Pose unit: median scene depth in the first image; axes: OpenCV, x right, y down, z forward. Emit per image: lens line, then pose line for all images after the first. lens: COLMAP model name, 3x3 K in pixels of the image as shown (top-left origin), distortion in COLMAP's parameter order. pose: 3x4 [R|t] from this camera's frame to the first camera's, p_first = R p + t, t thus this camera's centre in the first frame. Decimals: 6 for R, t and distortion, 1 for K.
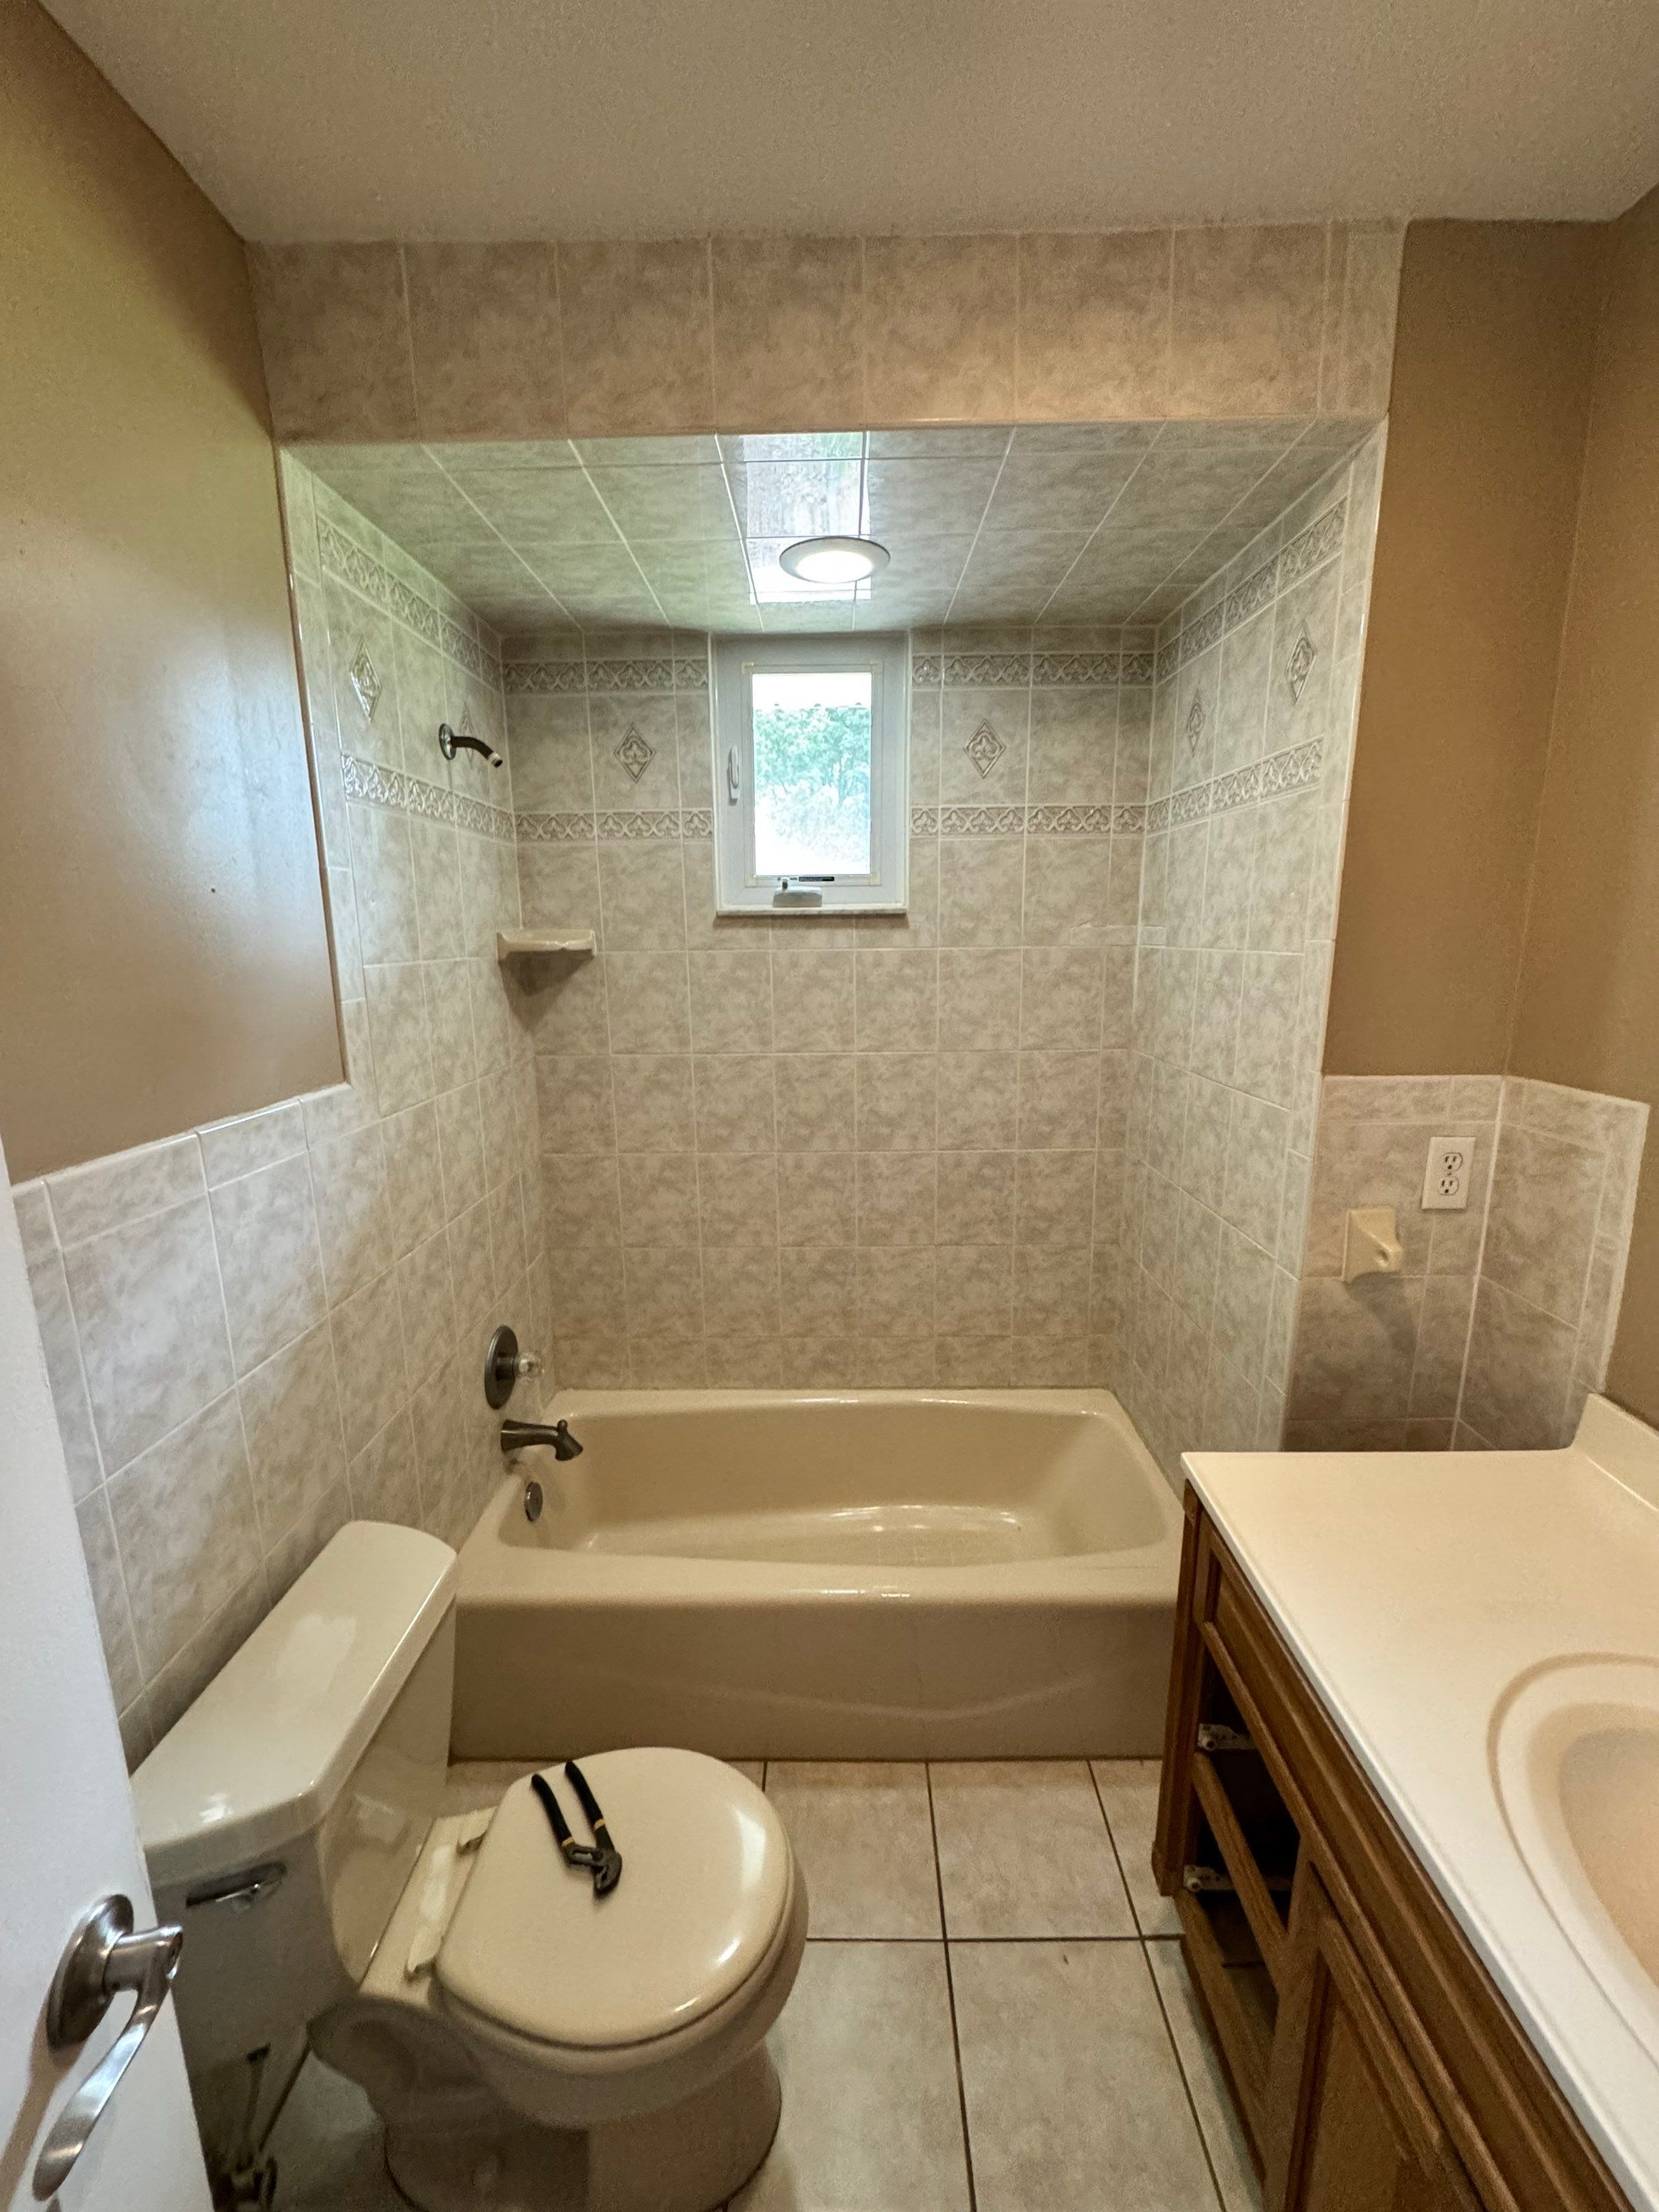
lens RADIAL K [[881.1, 0, 831.9], [0, 881.1, 1102.6], [0, 0, 1]] dist [-0.001184, -0.000162]
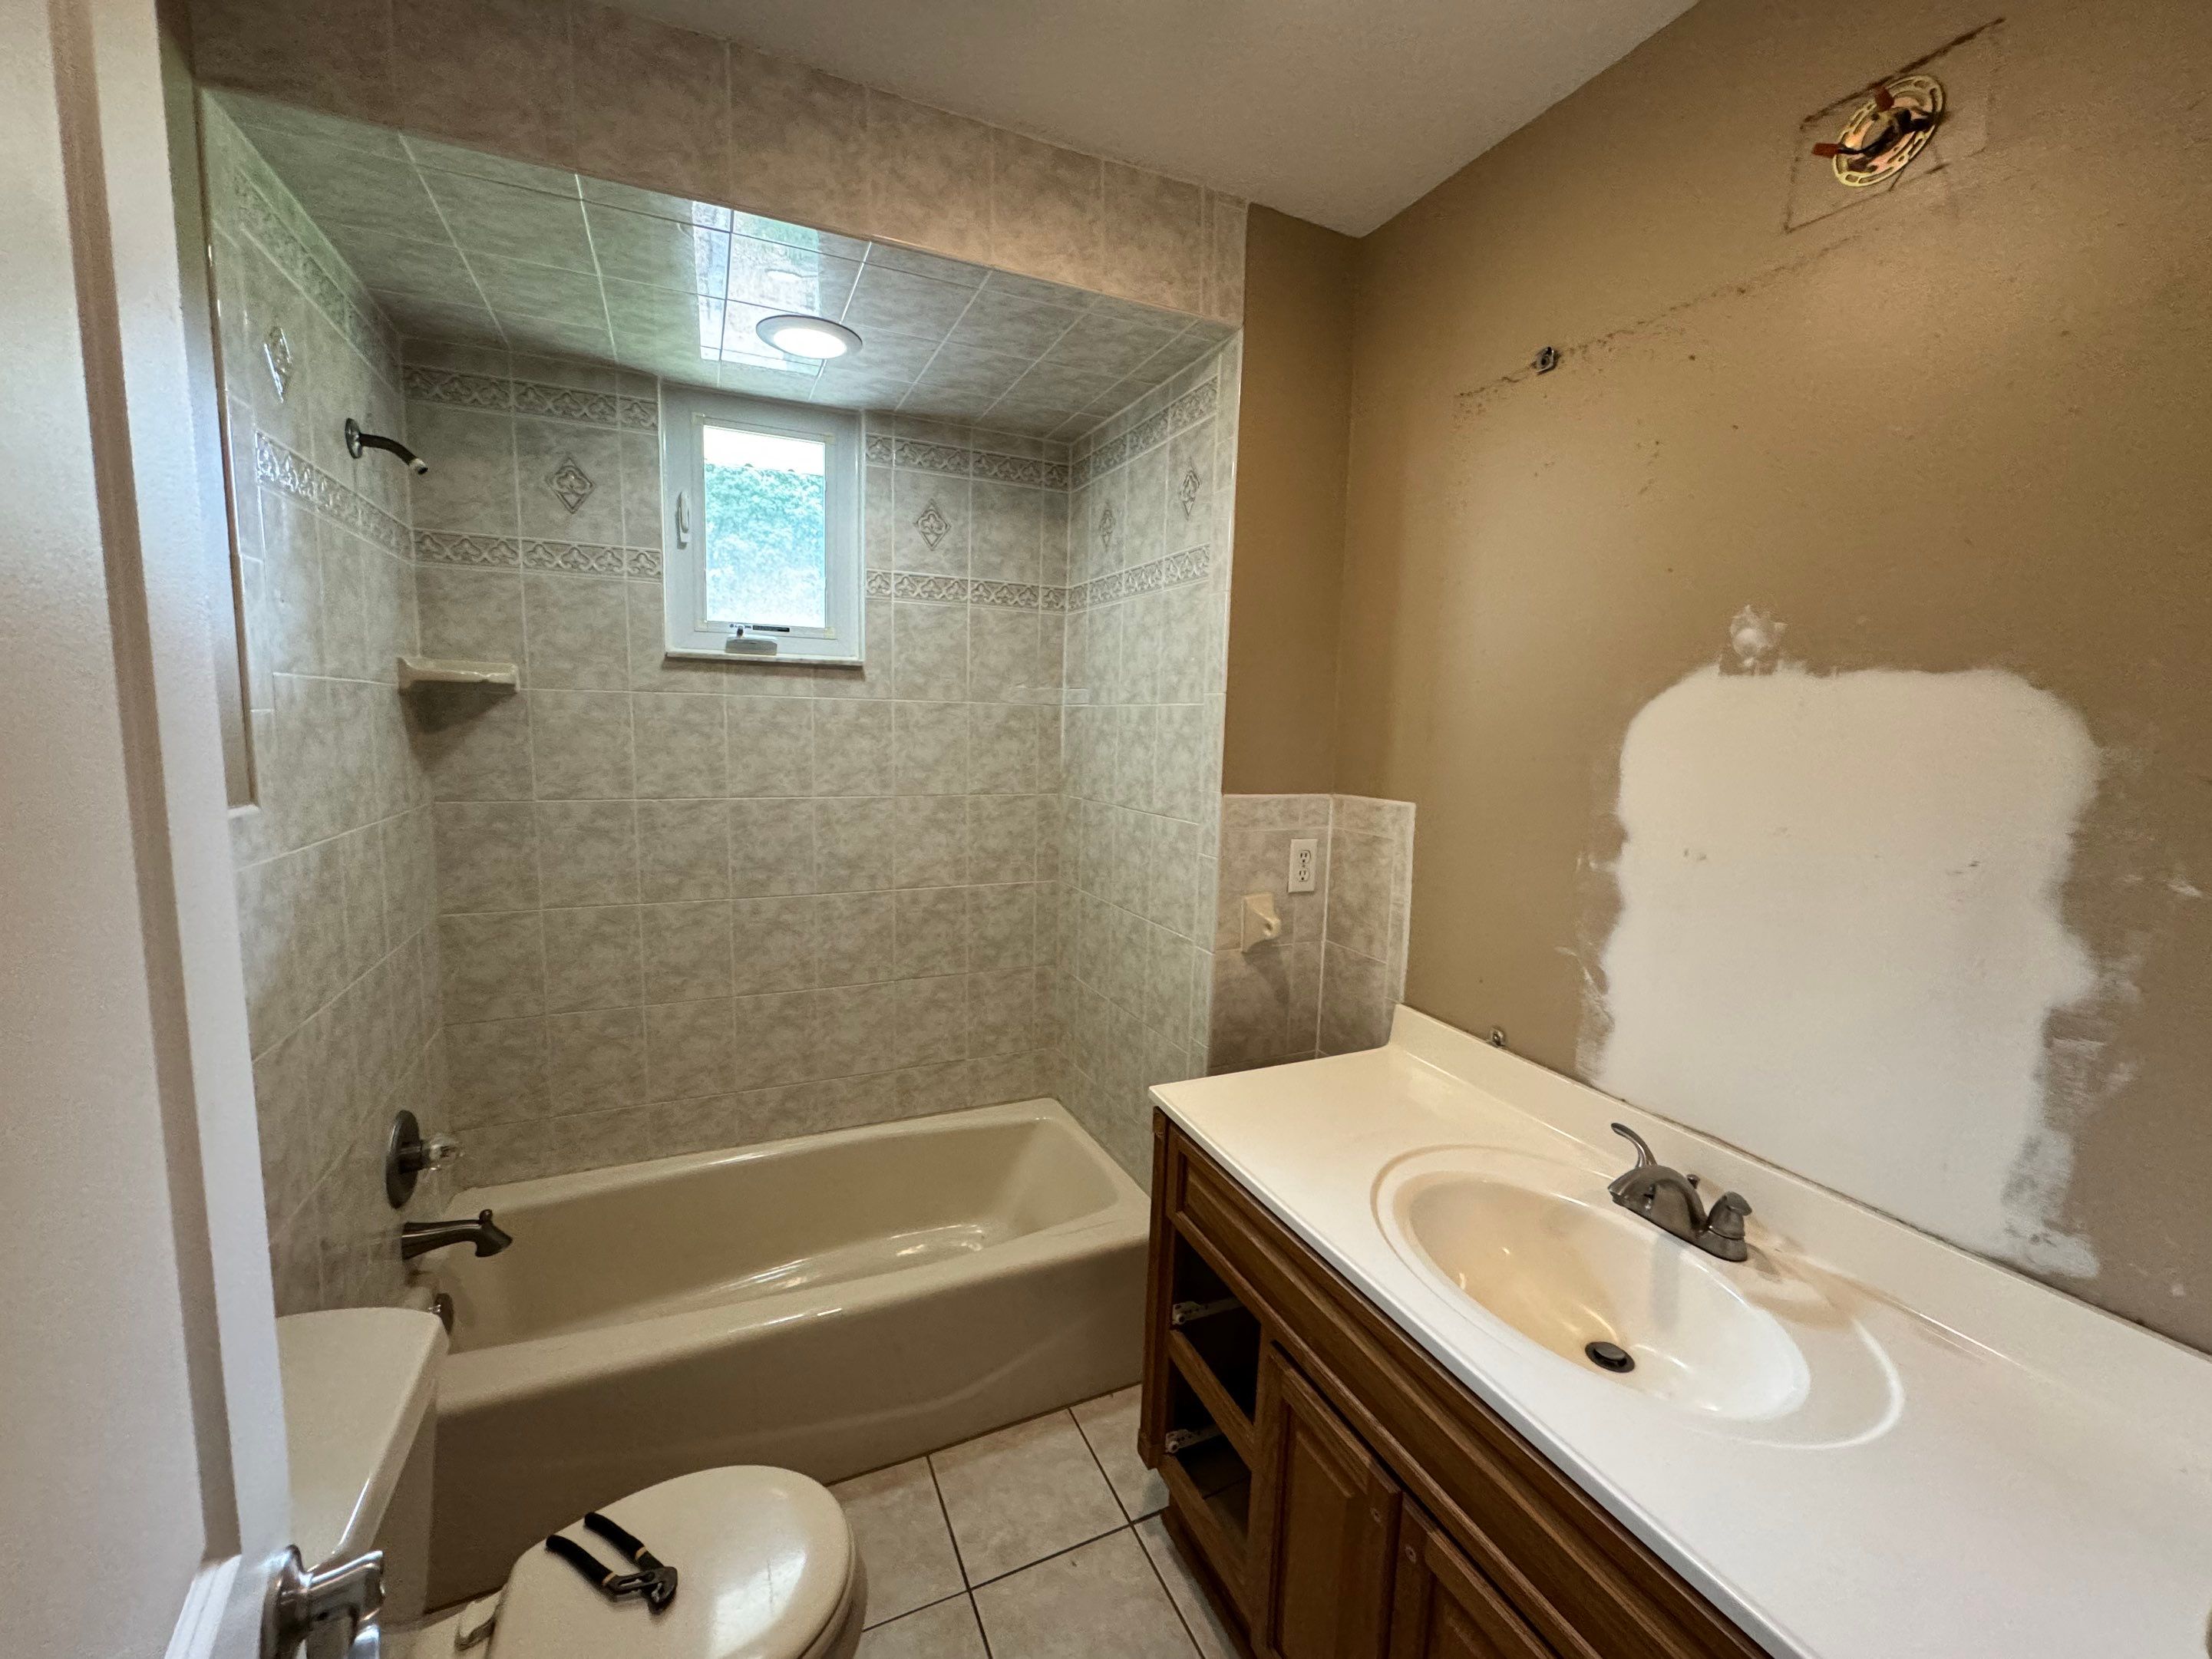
lens RADIAL K [[881.0, 0, 1101.3], [0, 881.0, 825.9], [0, 0, 1]] dist [-0.001184, -0.000162]
pose [[0.907119, -0.016480, 0.420552, -0.122979], [0.045872, 0.997152, -0.059871, 0.065263], [-0.418367, 0.073602, 0.905291, -0.088974]]
